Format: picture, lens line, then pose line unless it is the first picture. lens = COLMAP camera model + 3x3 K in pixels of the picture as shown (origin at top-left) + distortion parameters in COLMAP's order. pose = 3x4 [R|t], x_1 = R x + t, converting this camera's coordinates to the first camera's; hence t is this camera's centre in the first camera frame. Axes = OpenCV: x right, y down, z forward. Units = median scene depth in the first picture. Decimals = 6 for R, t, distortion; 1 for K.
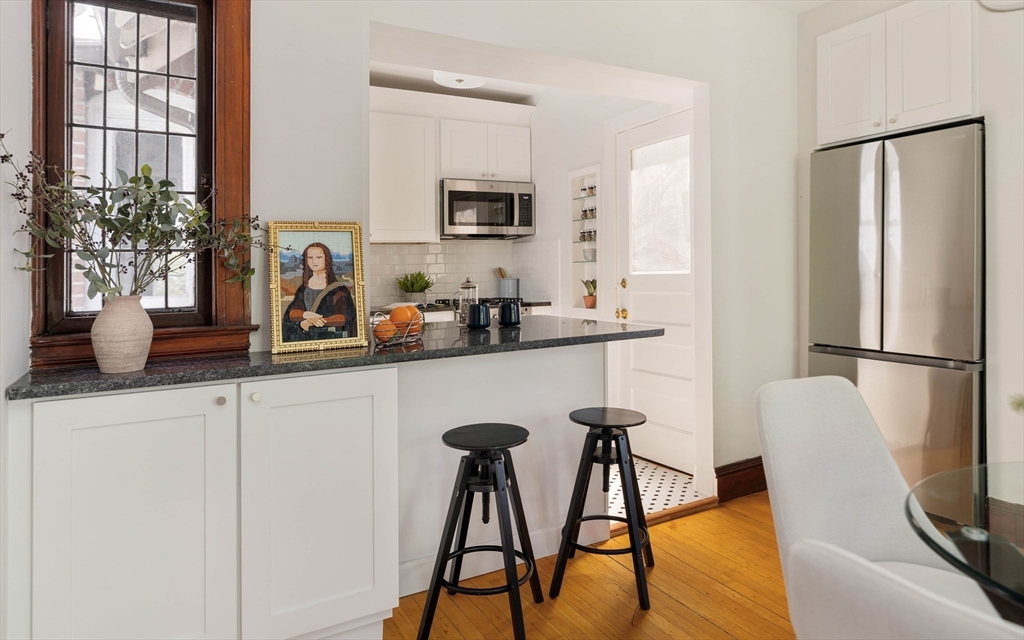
lens RADIAL K [[648.4, 0, 534.6], [0, 648.4, 264.6], [0, 0, 1]] dist [0.018917, -0.005916]
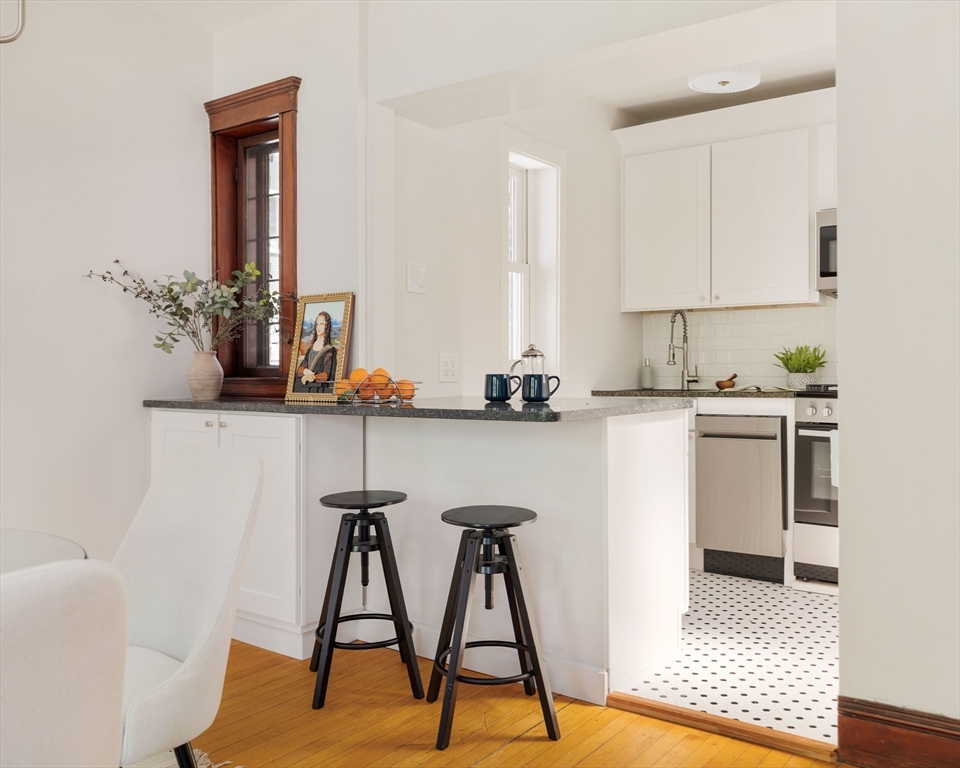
lens RADIAL K [[851.7, 0, 506.0], [0, 851.7, 370.5], [0, 0, 1]] dist [-0.016168, -0.011358]
pose [[0.396750, 0.025120, -0.917583, 0.868314], [0.000536, 0.999619, 0.027598, 0.021966], [0.917926, -0.011441, 0.396586, 0.496454]]
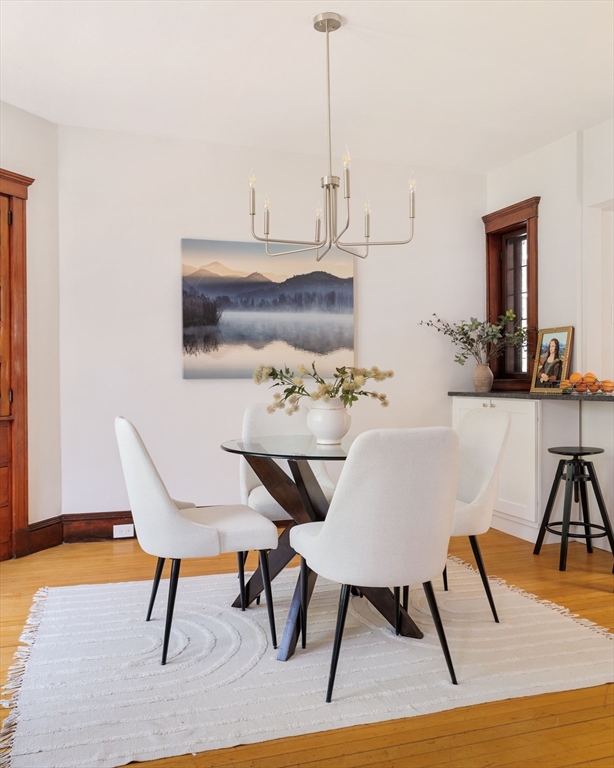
lens RADIAL K [[671.2, 0, 277.1], [0, 671.2, 379.1], [0, 0, 1]] dist [0.005090, -0.024023]
pose [[-0.225349, 0.022733, -0.974013, 1.285934], [0.015284, 0.999687, 0.019796, 0.025013], [0.974158, -0.010425, -0.225626, 0.464842]]
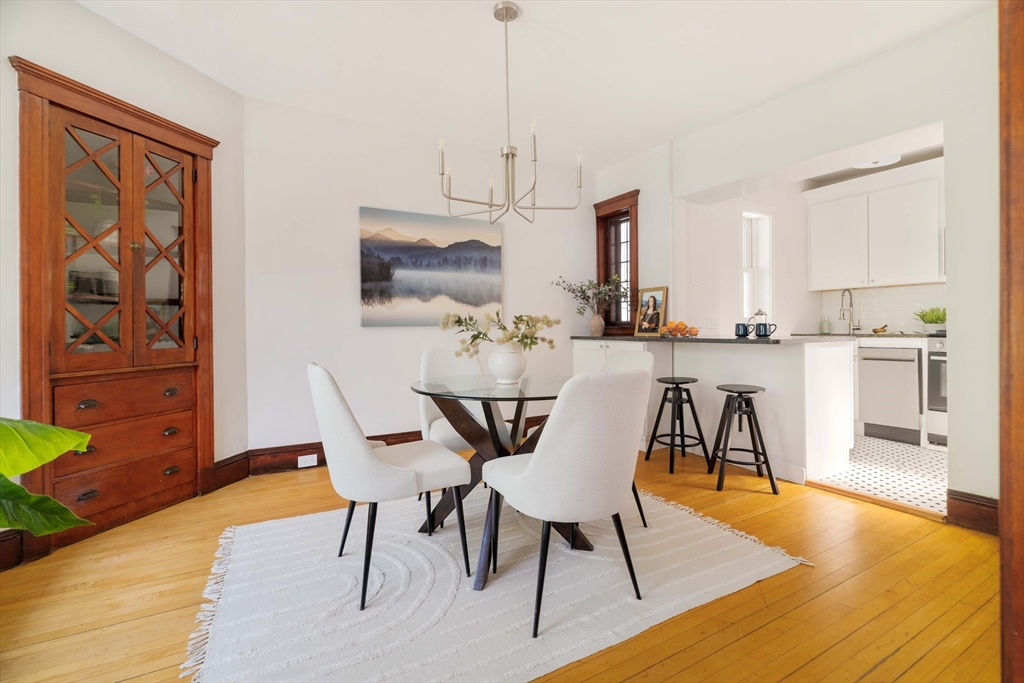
lens RADIAL K [[467.6, 0, 515.2], [0, 467.6, 326.5], [0, 0, 1]] dist [-0.007608, 0.001640]
pose [[-0.011462, 0.020841, -0.999717, 1.093670], [0.013932, 0.999689, 0.020681, 0.030589], [0.999837, -0.013691, -0.011749, 0.342719]]
